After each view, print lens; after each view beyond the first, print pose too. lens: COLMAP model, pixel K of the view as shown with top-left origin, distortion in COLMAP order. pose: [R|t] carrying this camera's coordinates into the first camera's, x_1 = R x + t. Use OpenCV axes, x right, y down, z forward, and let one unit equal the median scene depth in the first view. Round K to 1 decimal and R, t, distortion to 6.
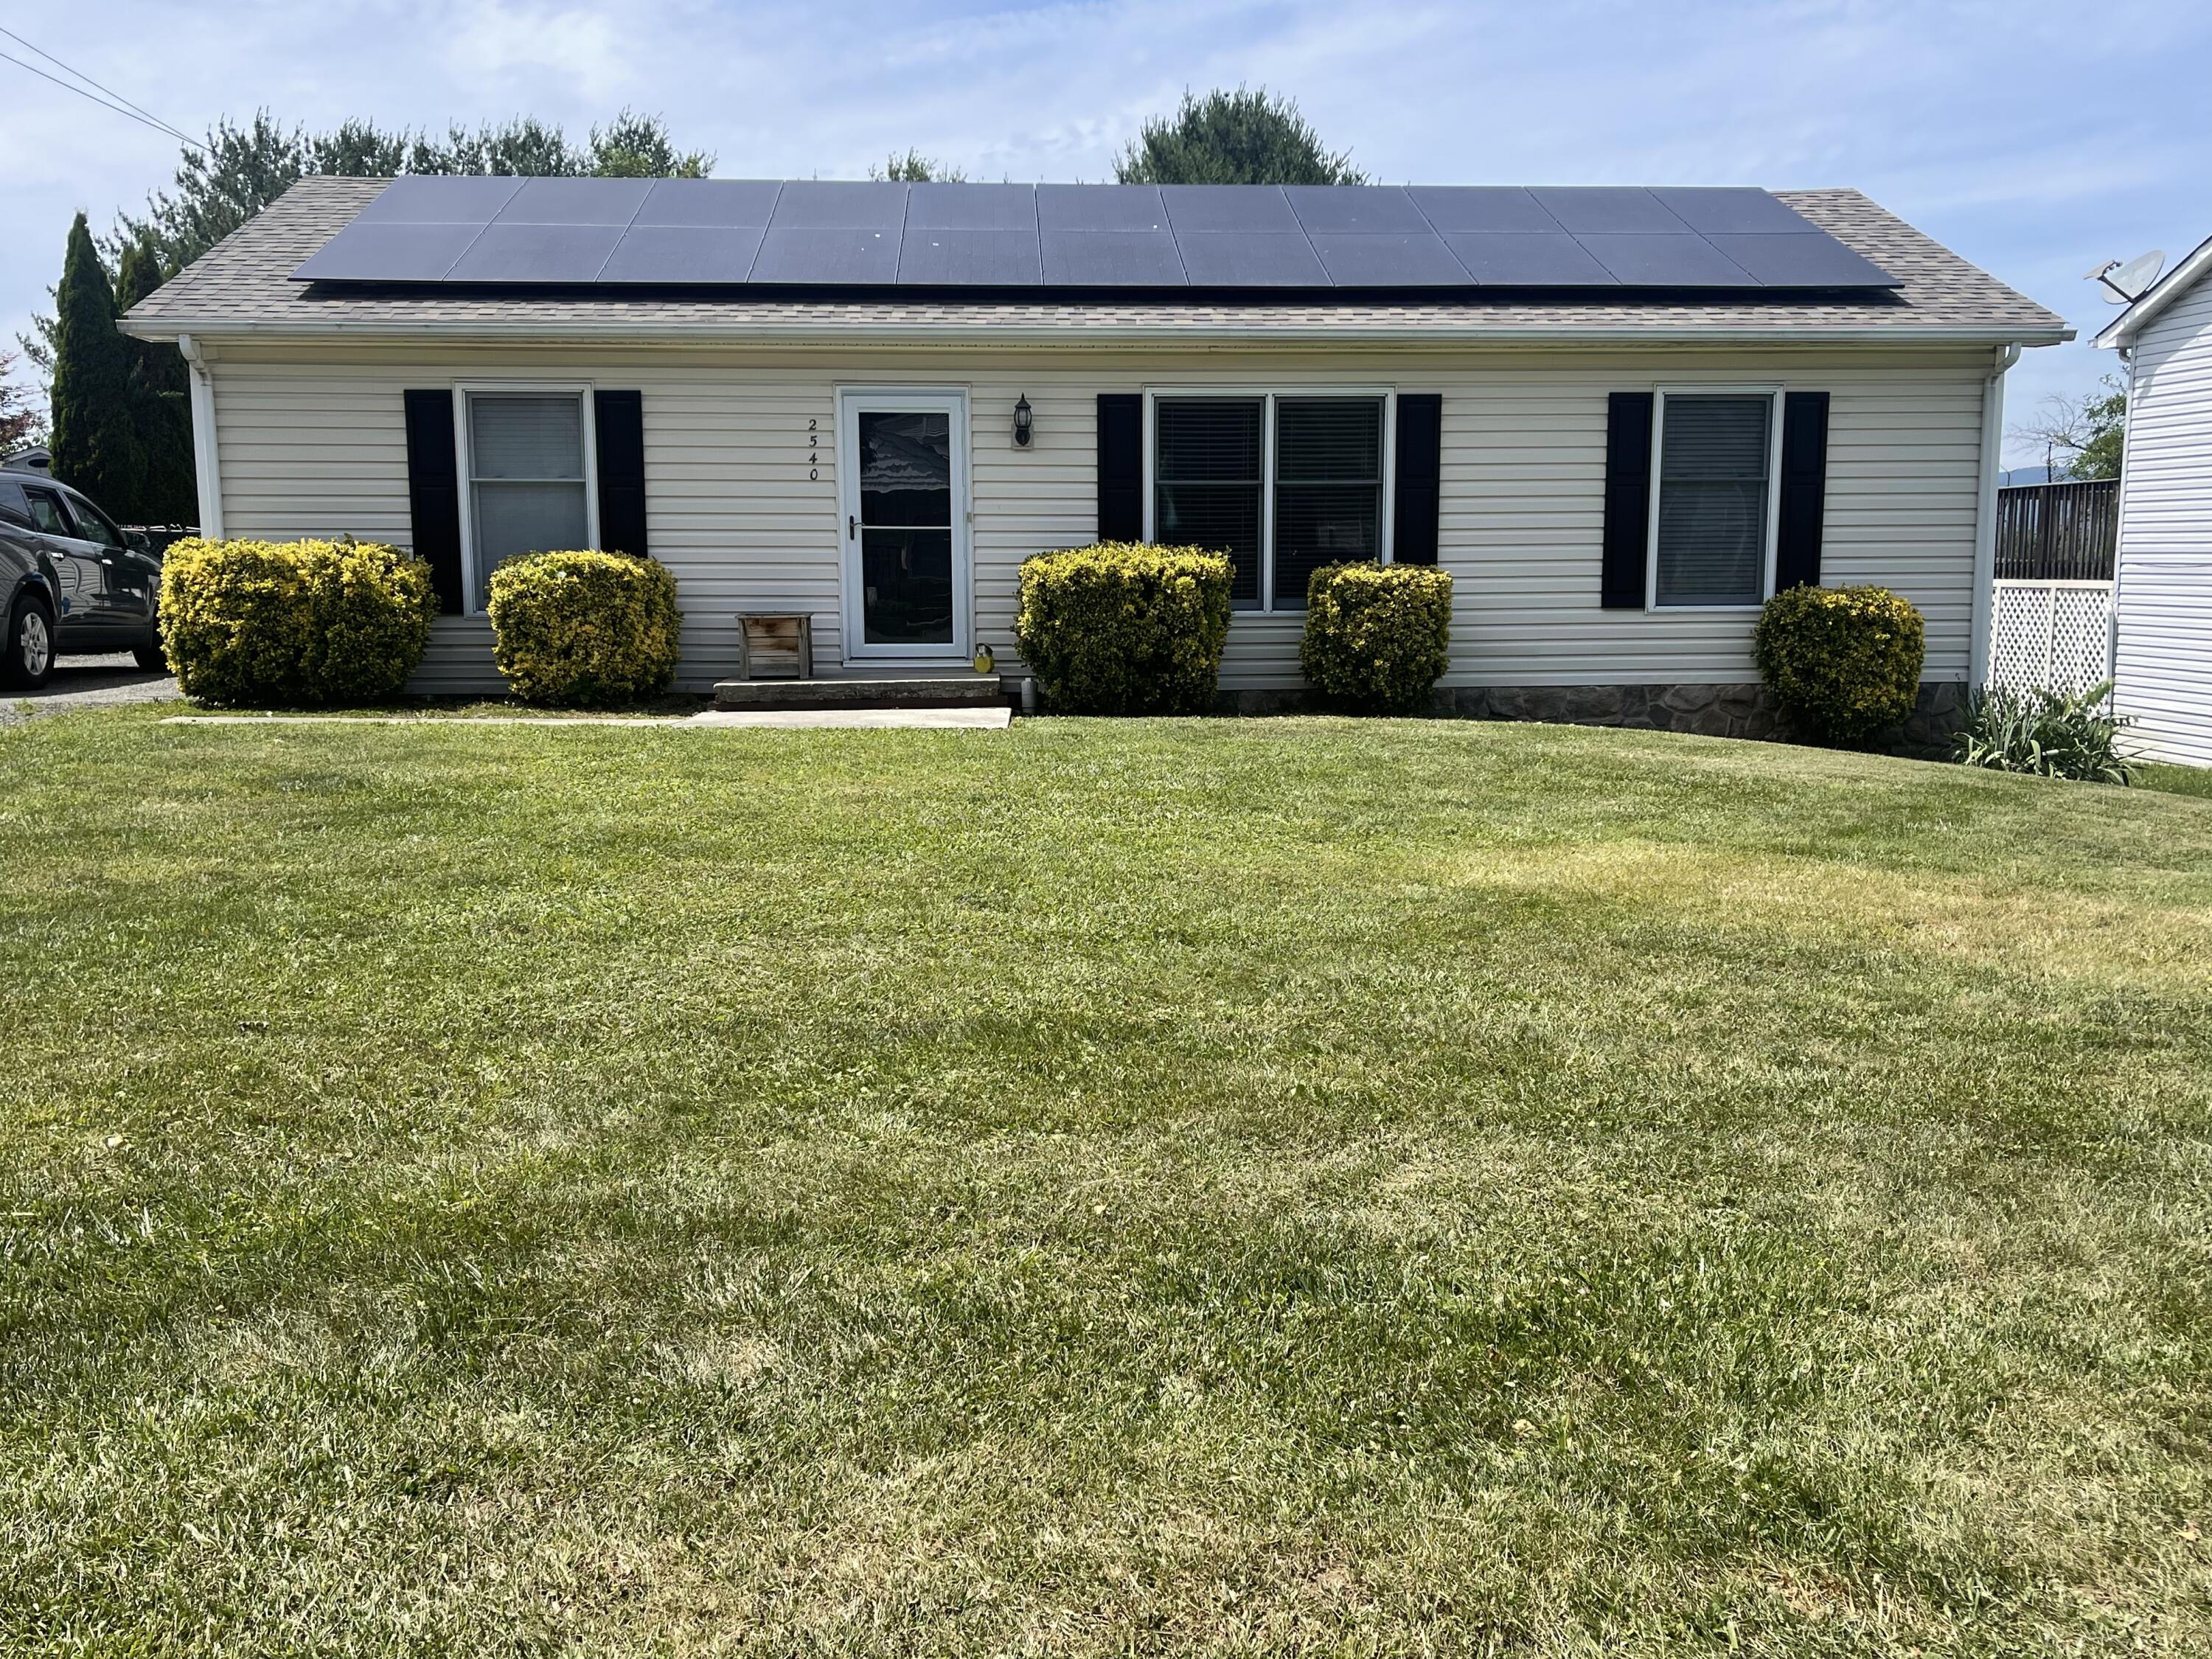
lens RADIAL K [[1984.9, 0, 1106.0], [0, 1984.9, 829.5], [0, 0, 1]] dist [0.016016, 0.008545]
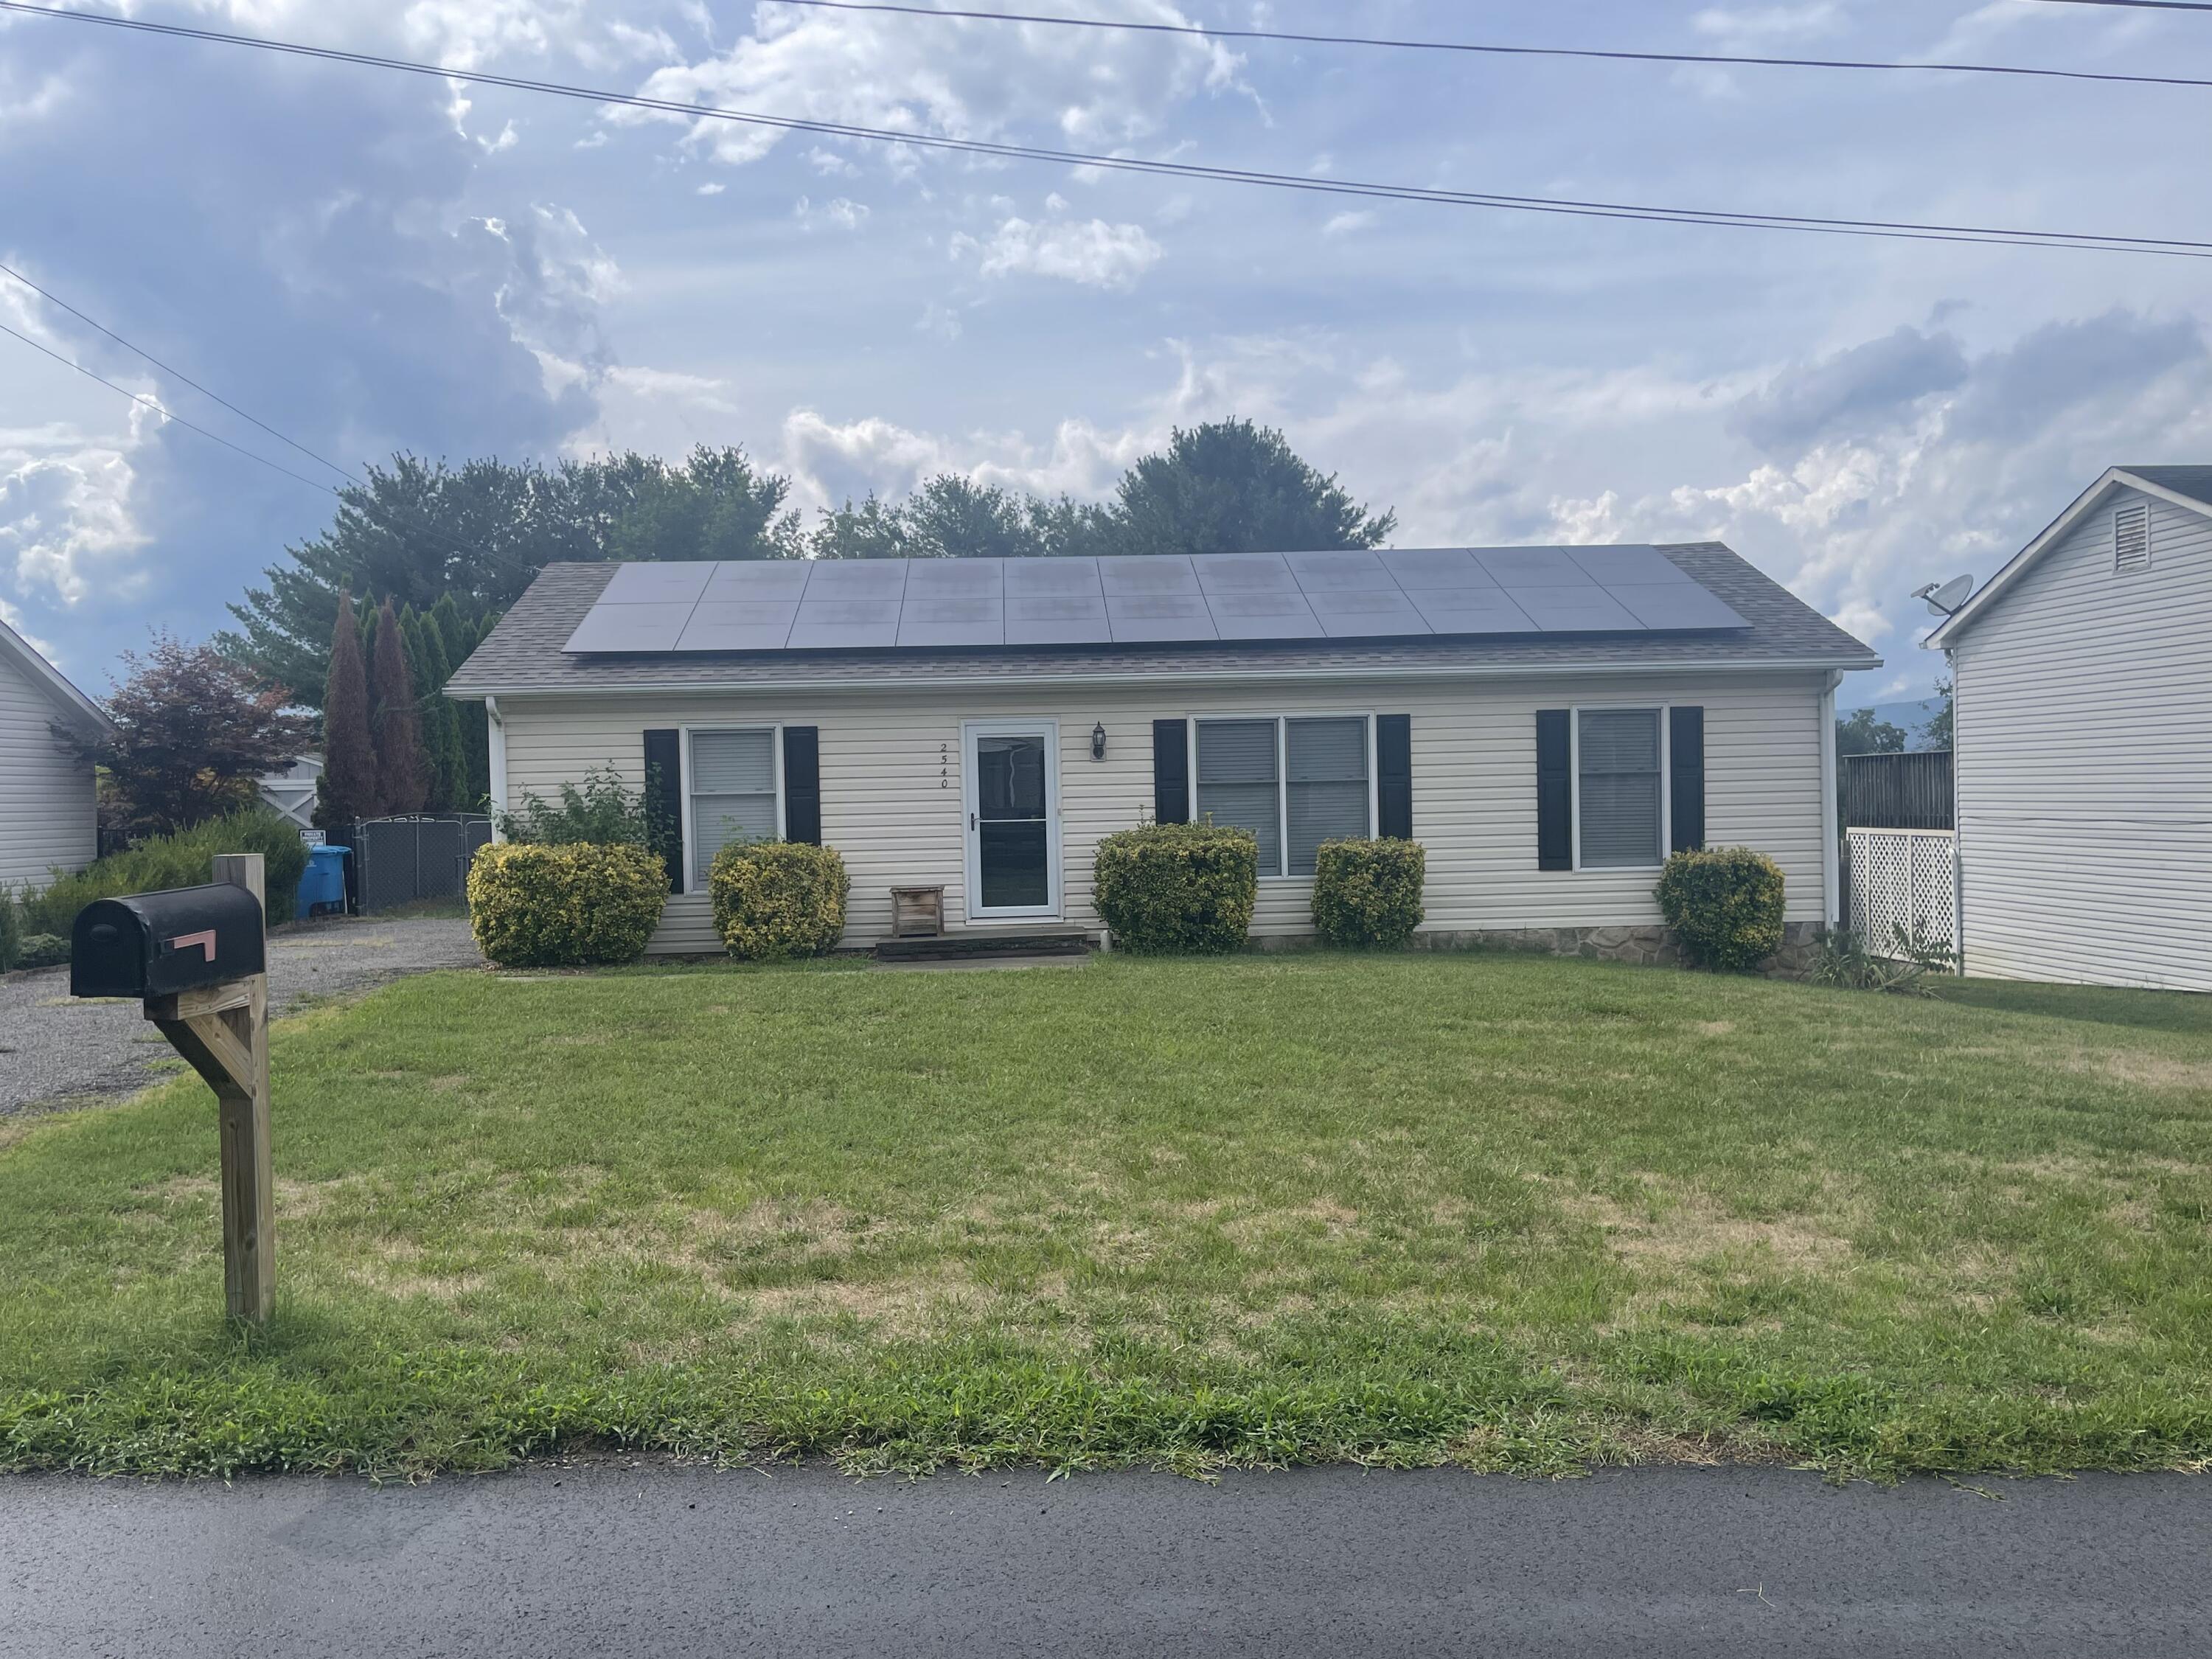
lens RADIAL K [[1742.7, 0, 1097.6], [0, 1742.7, 837.1], [0, 0, 1]] dist [0.062541, -0.075933]
pose [[0.999732, -0.020171, -0.011389, -0.029990], [0.018710, 0.993030, -0.116367, -0.003611], [0.013657, 0.116123, 0.993141, -0.160675]]
